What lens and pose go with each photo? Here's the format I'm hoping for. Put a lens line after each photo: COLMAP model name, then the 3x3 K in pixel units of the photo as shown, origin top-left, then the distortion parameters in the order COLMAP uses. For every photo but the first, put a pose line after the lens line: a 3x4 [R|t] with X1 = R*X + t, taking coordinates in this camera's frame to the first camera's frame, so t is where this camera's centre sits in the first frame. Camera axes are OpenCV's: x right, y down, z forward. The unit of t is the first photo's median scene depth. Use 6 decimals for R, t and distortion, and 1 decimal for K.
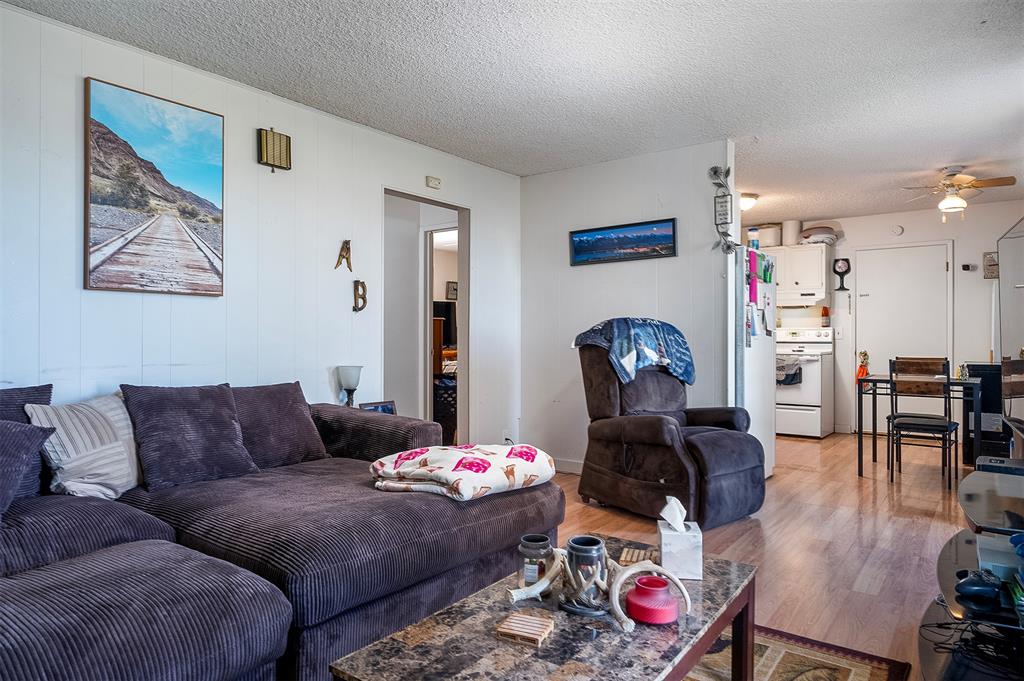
lens RADIAL K [[603.6, 0, 512.0], [0, 603.6, 340.5], [0, 0, 1]] dist [-0.002932, -0.000905]
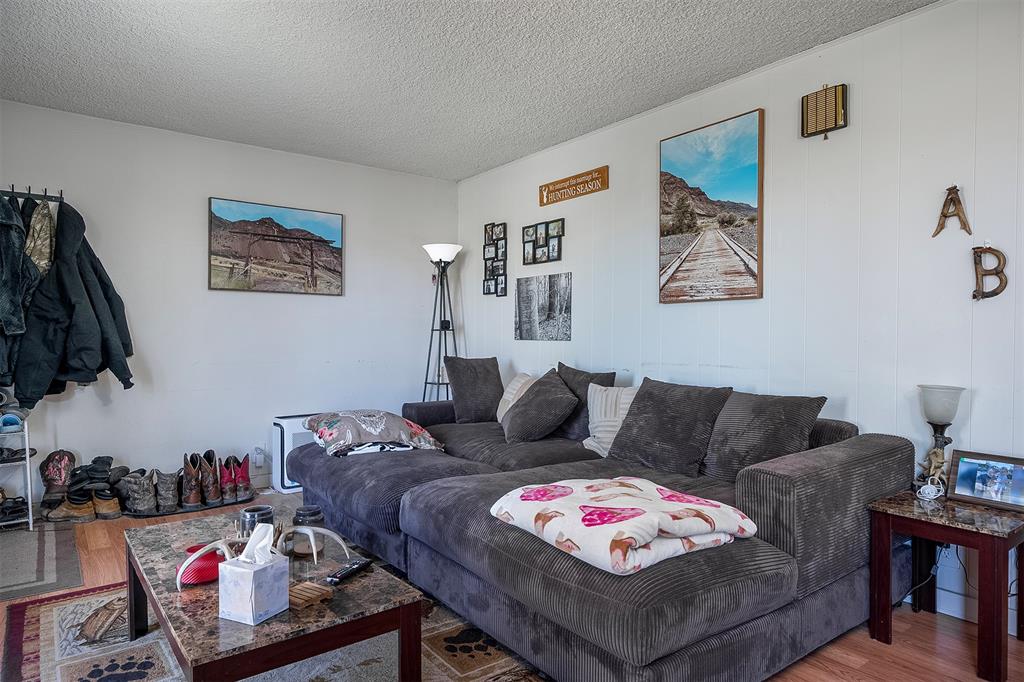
lens RADIAL K [[623.1, 0, 512.0], [0, 623.1, 341.0], [0, 0, 1]] dist [-0.000993, -0.000136]
pose [[-0.272365, 0.004140, -0.962185, 0.610250], [-0.005851, 0.999965, 0.005958, -0.009148], [0.962176, 0.007253, -0.272331, 0.945781]]
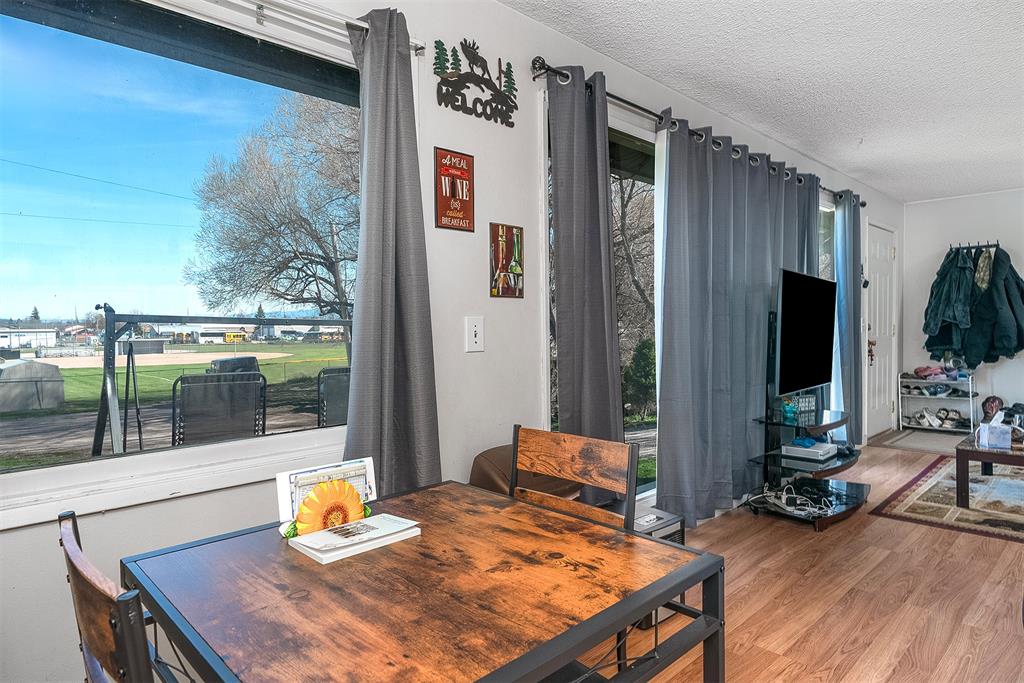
lens RADIAL K [[596.5, 0, 512.0], [0, 596.5, 341.5], [0, 0, 1]] dist [0.001537, 0.000492]
pose [[-0.988949, 0.010051, 0.147913, 0.785305], [0.014481, 0.999477, 0.028902, -0.026223], [-0.147545, 0.030725, -0.988578, 1.447773]]
